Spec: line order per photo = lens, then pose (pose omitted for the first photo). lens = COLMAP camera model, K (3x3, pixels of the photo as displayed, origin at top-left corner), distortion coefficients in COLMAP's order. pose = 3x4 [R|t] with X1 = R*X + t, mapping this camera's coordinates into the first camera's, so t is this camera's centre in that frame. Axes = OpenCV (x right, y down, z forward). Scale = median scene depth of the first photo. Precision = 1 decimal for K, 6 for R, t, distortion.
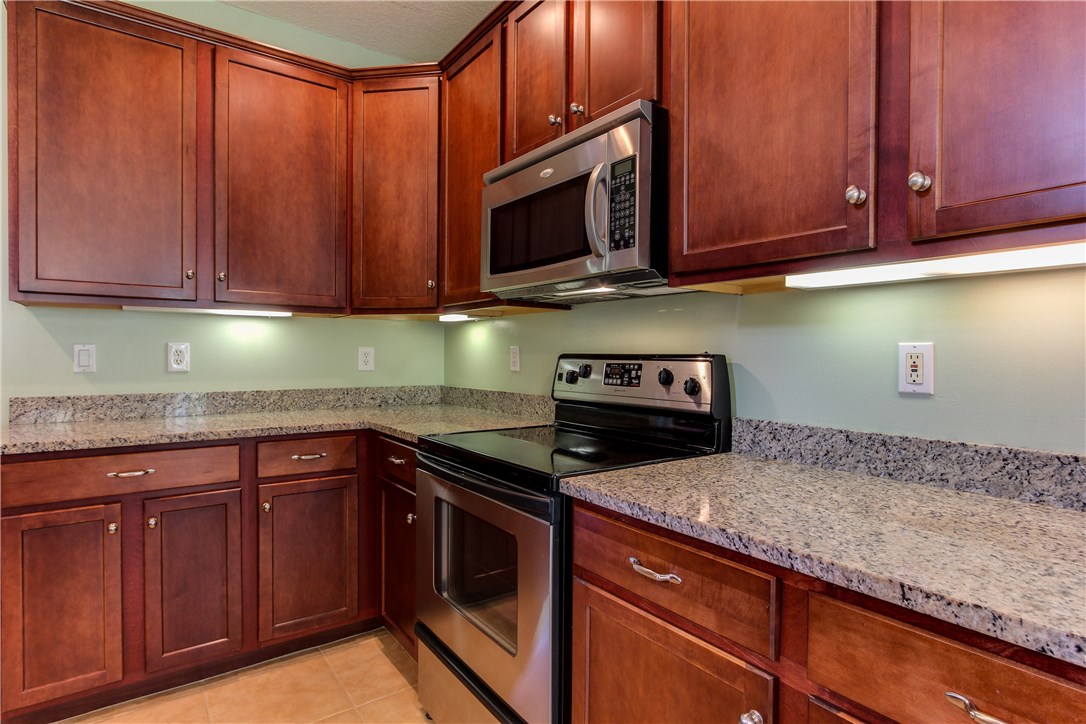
lens RADIAL K [[566.9, 0, 546.4], [0, 566.9, 360.0], [0, 0, 1]] dist [-0.014152, 0.008145]
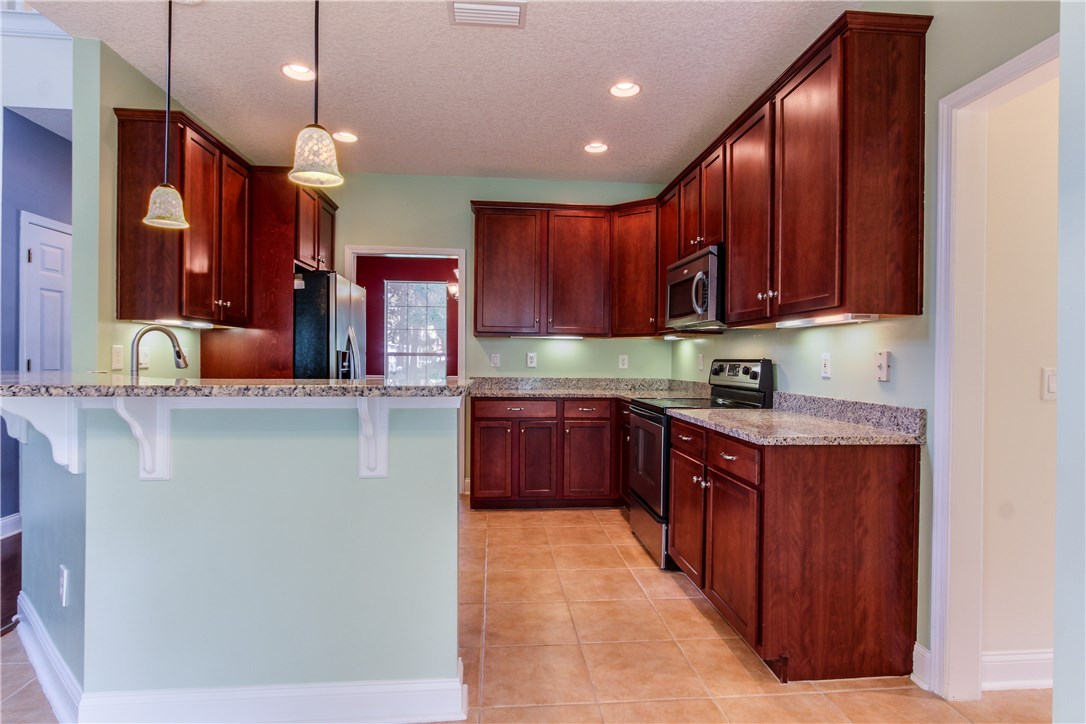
lens RADIAL K [[566.9, 0, 546.4], [0, 566.9, 360.0], [0, 0, 1]] dist [-0.014152, 0.008145]
pose [[0.861186, 0.005576, -0.508260, 0.496869], [-0.012046, 0.999883, -0.009442, 0.015946], [0.508147, 0.014253, 0.861152, -0.841607]]
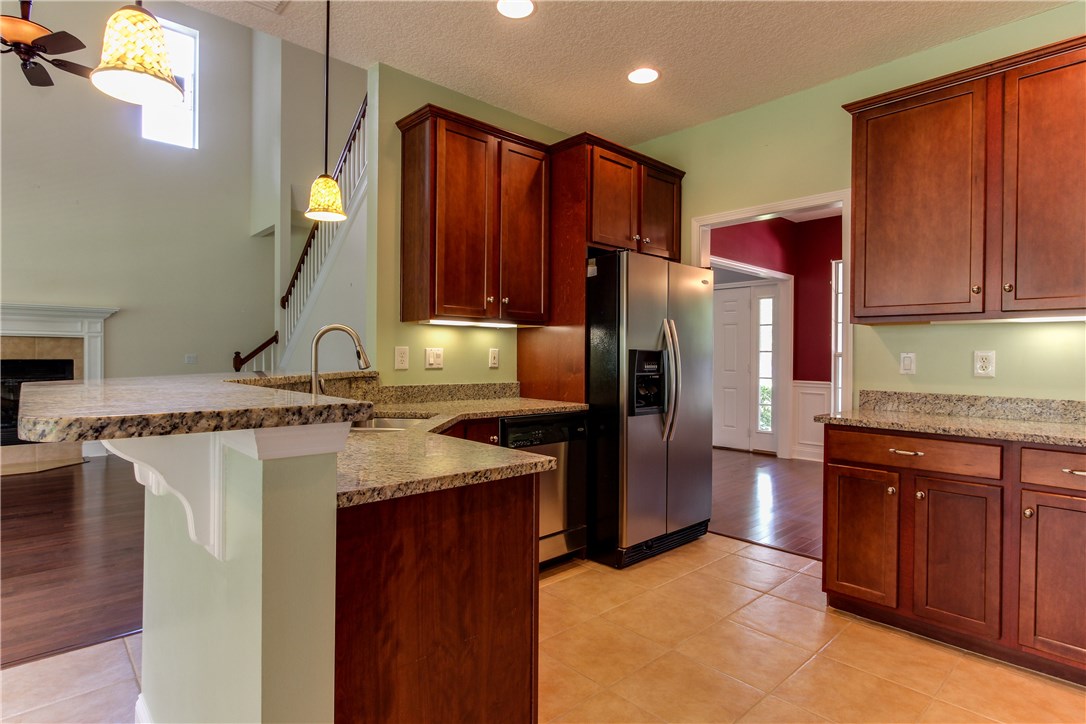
lens RADIAL K [[566.9, 0, 546.4], [0, 566.9, 360.0], [0, 0, 1]] dist [-0.014152, 0.008145]
pose [[0.126427, 0.005595, -0.991960, 0.384866], [-0.020302, 0.999789, 0.003052, 0.002080], [0.991768, 0.019753, 0.126514, 0.014277]]
